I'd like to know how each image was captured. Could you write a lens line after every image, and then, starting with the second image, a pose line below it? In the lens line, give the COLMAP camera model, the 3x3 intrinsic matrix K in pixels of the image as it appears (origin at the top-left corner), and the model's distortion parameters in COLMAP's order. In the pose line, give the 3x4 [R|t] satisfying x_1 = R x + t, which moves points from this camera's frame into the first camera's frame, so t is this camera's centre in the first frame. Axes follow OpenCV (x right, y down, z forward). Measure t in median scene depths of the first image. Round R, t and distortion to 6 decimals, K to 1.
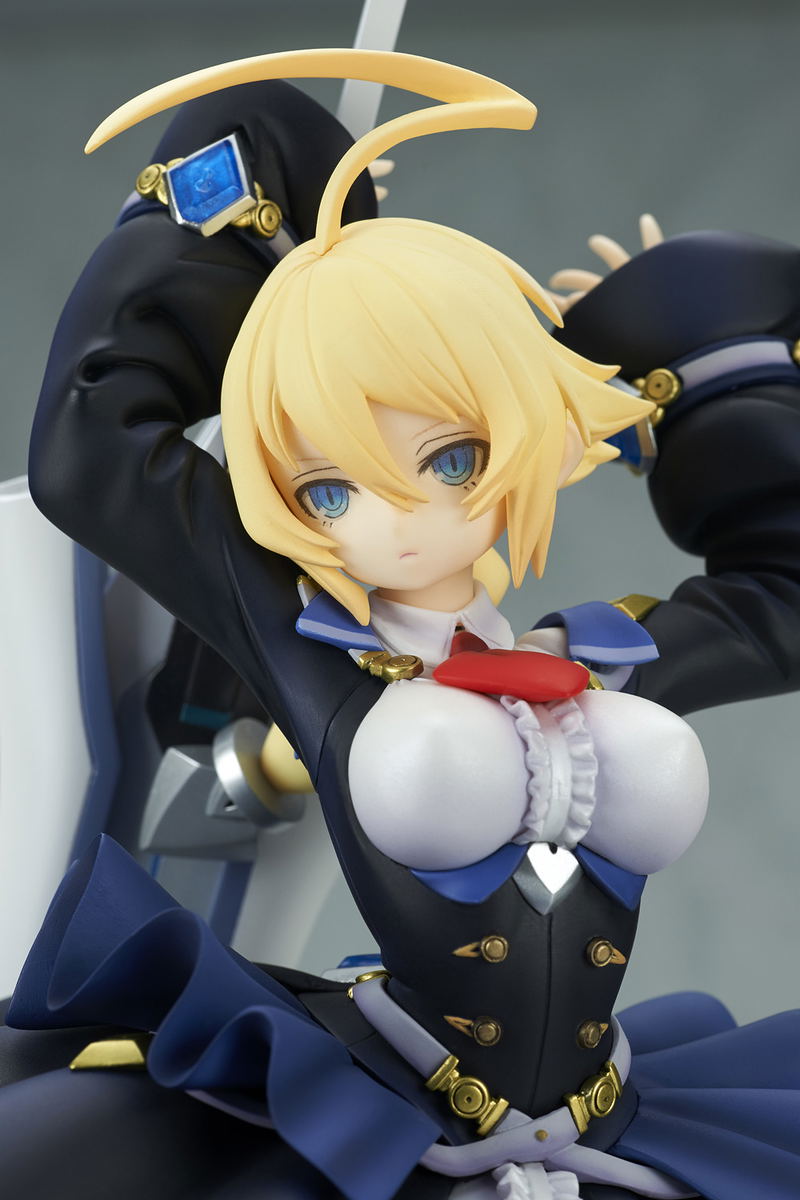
lens RADIAL K [[3787.9, 0, 401.5], [0, 3787.9, 599.1], [0, 0, 1]] dist [0.294547, 0.000000]
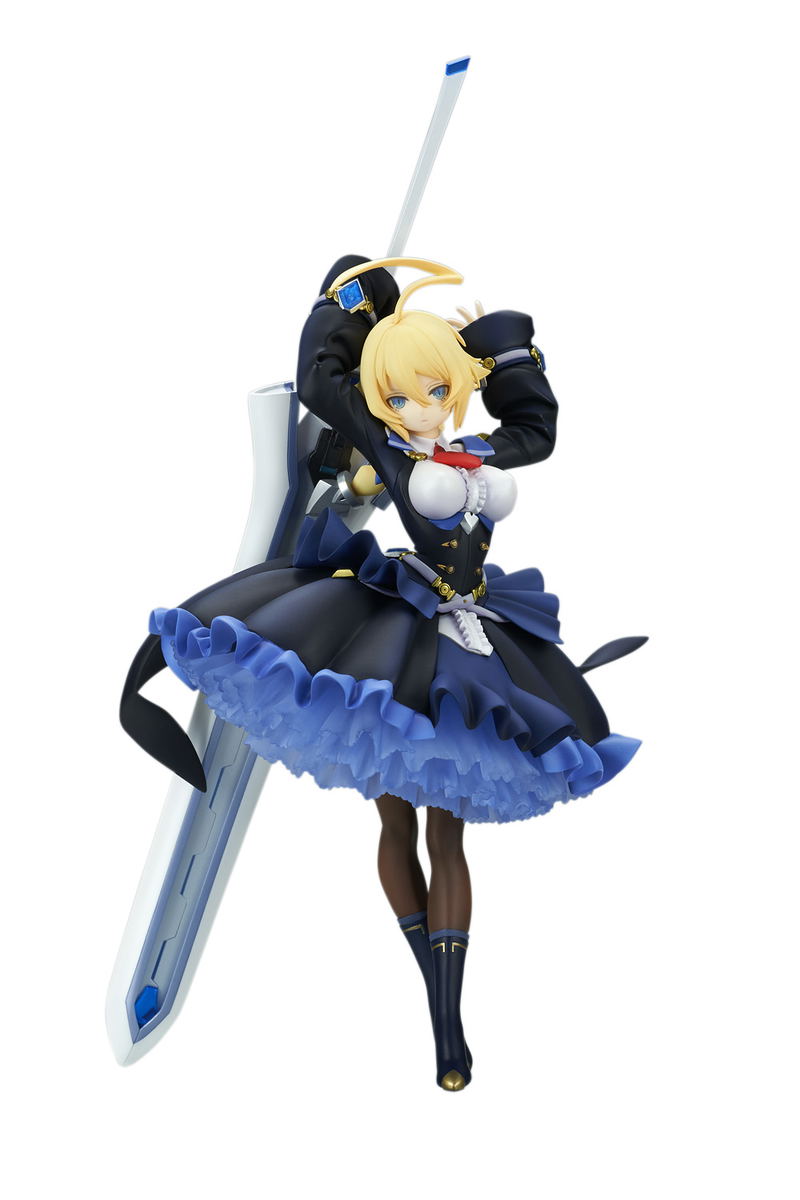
lens RADIAL K [[3787.9, 0, 399.4], [0, 3787.9, 600.0], [0, 0, 1]] dist [0.294547, 0.000000]
pose [[0.976616, 0.009278, 0.214792, -0.693443], [-0.025221, 0.997114, 0.071603, -0.088230], [-0.213508, -0.075346, 0.974031, -2.081000]]
